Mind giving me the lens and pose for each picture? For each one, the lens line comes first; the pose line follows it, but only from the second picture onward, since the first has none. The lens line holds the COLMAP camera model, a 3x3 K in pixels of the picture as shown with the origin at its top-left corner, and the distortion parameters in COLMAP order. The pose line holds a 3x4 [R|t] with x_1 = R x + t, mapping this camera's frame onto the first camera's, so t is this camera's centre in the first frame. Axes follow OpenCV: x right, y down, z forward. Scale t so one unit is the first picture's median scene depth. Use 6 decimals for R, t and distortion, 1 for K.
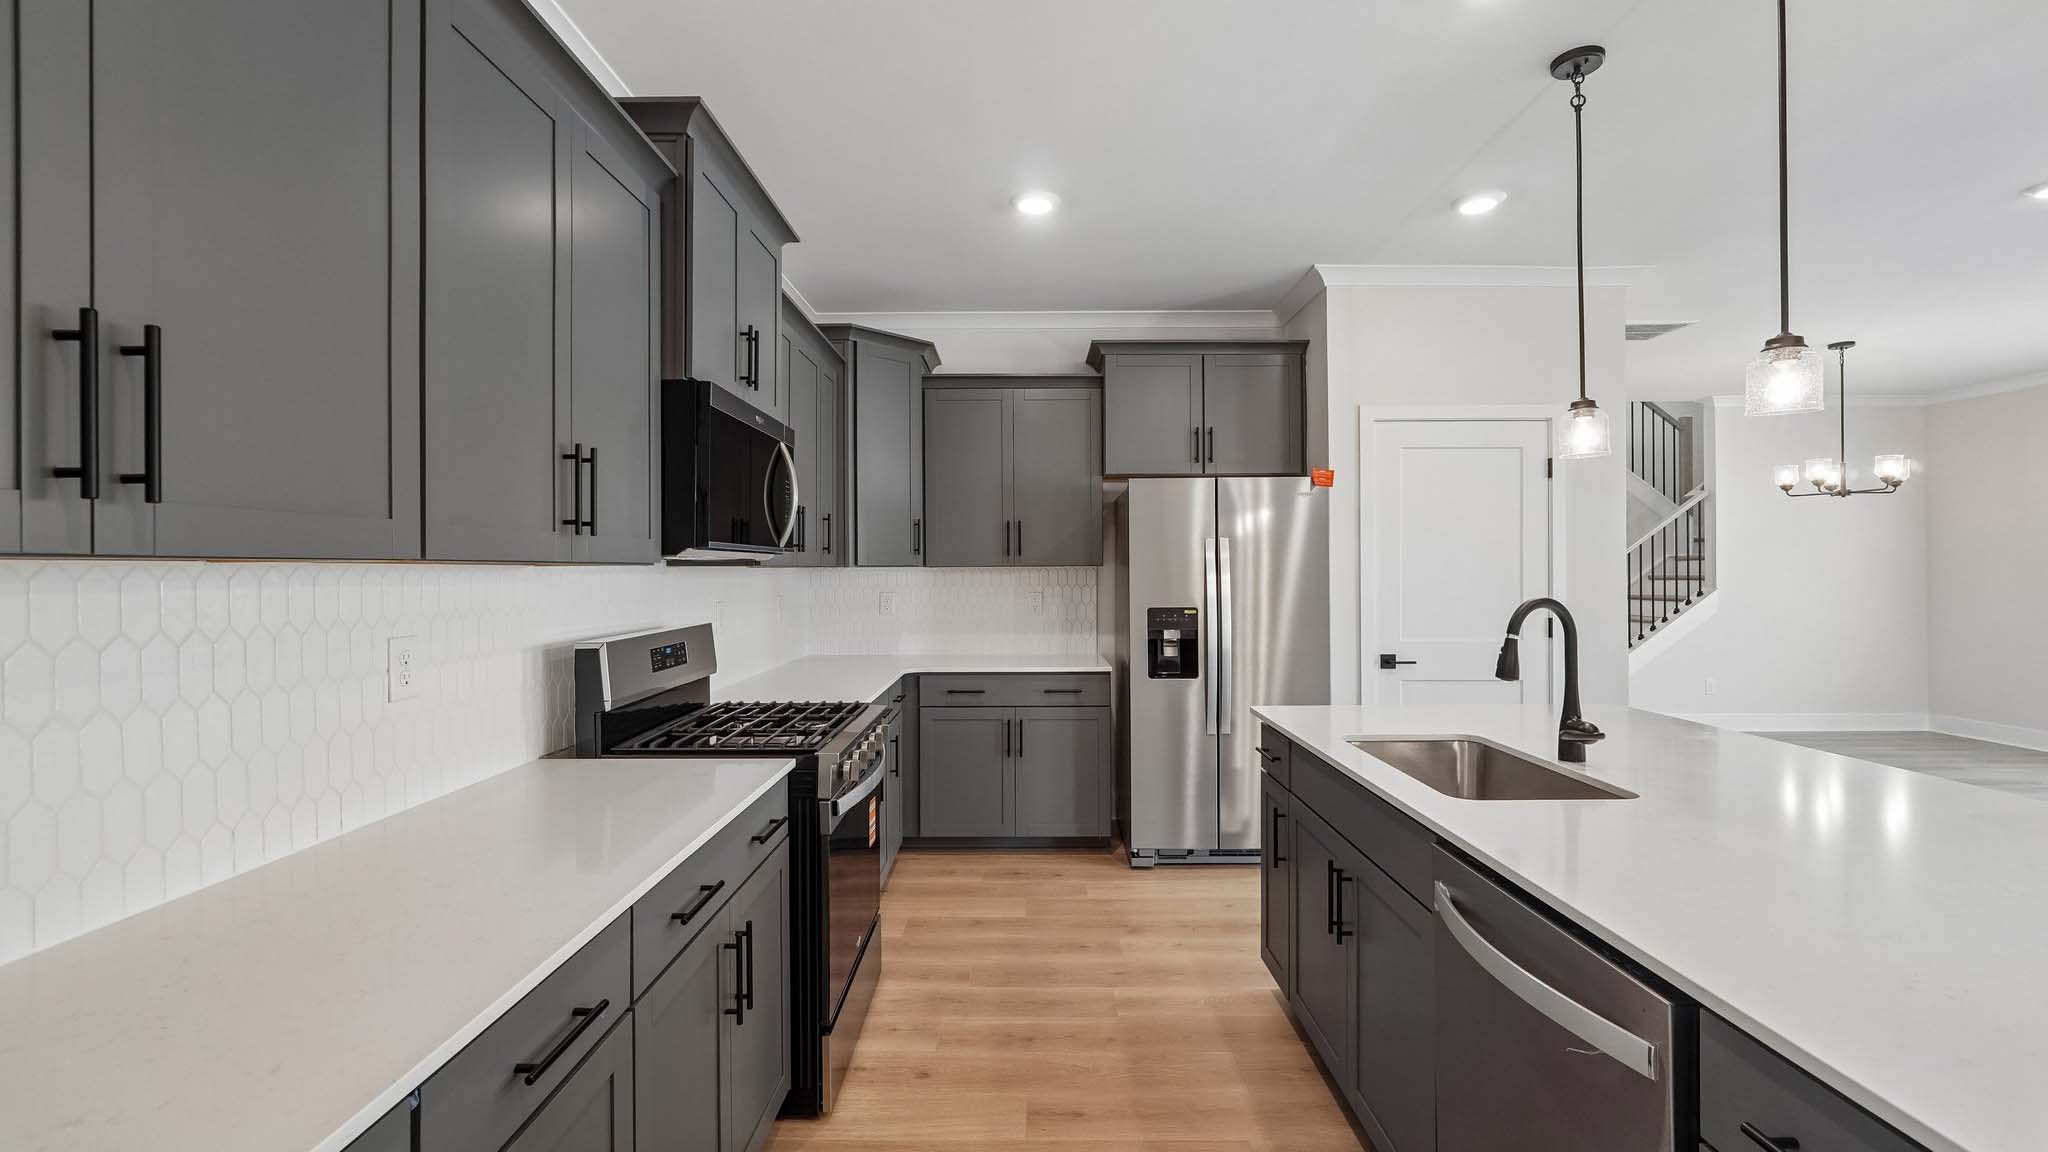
lens RADIAL K [[861.9, 0, 1018.2], [0, 861.9, 567.6], [0, 0, 1]] dist [-0.016481, 0.005999]
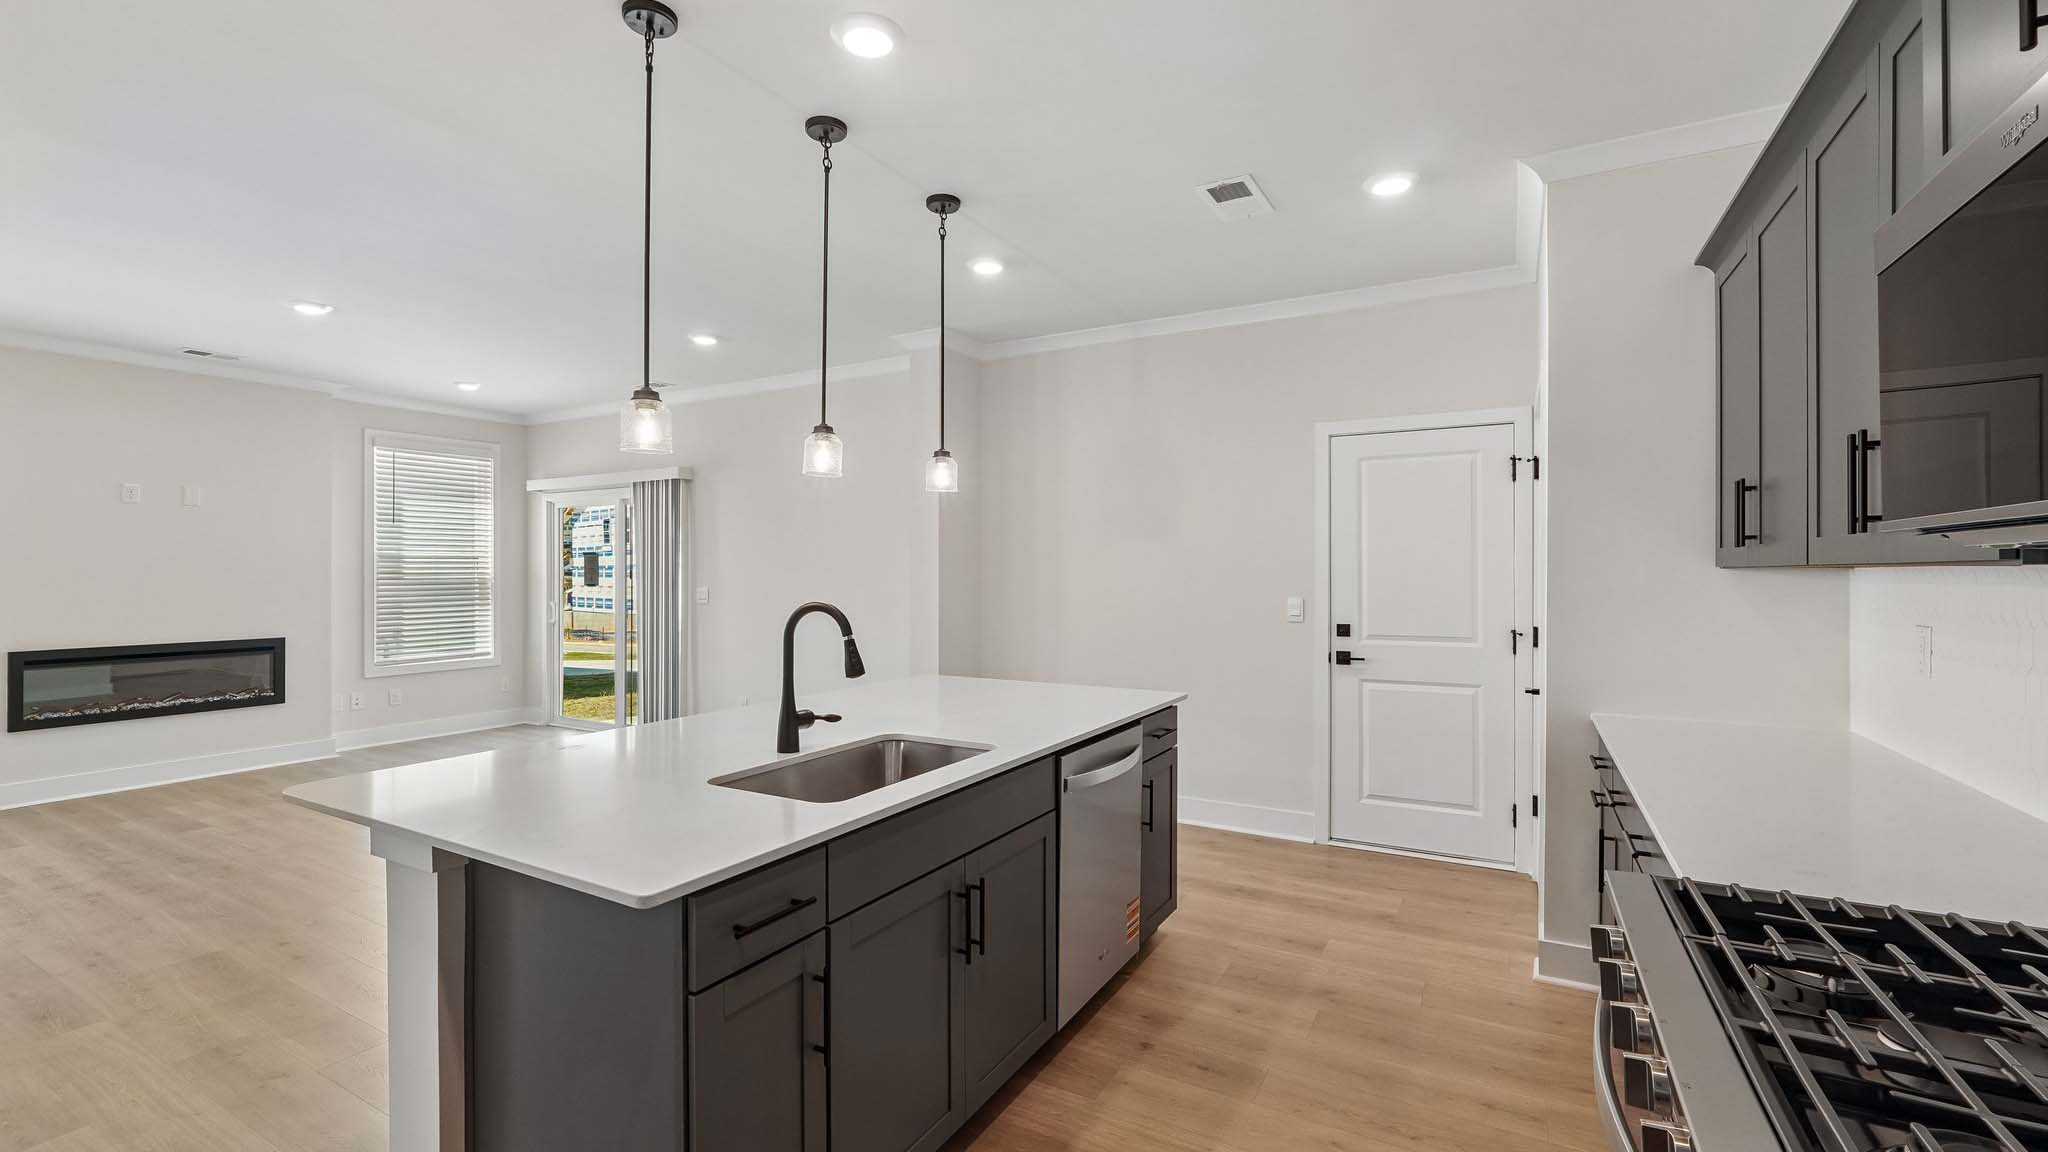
lens RADIAL K [[861.9, 0, 1019.7], [0, 861.9, 565.8], [0, 0, 1]] dist [-0.016481, 0.005999]
pose [[-0.870310, 0.008491, 0.492431, -0.072199], [0.003216, 0.999928, -0.011557, 0.001510], [-0.492493, -0.008475, -0.870275, 0.935842]]
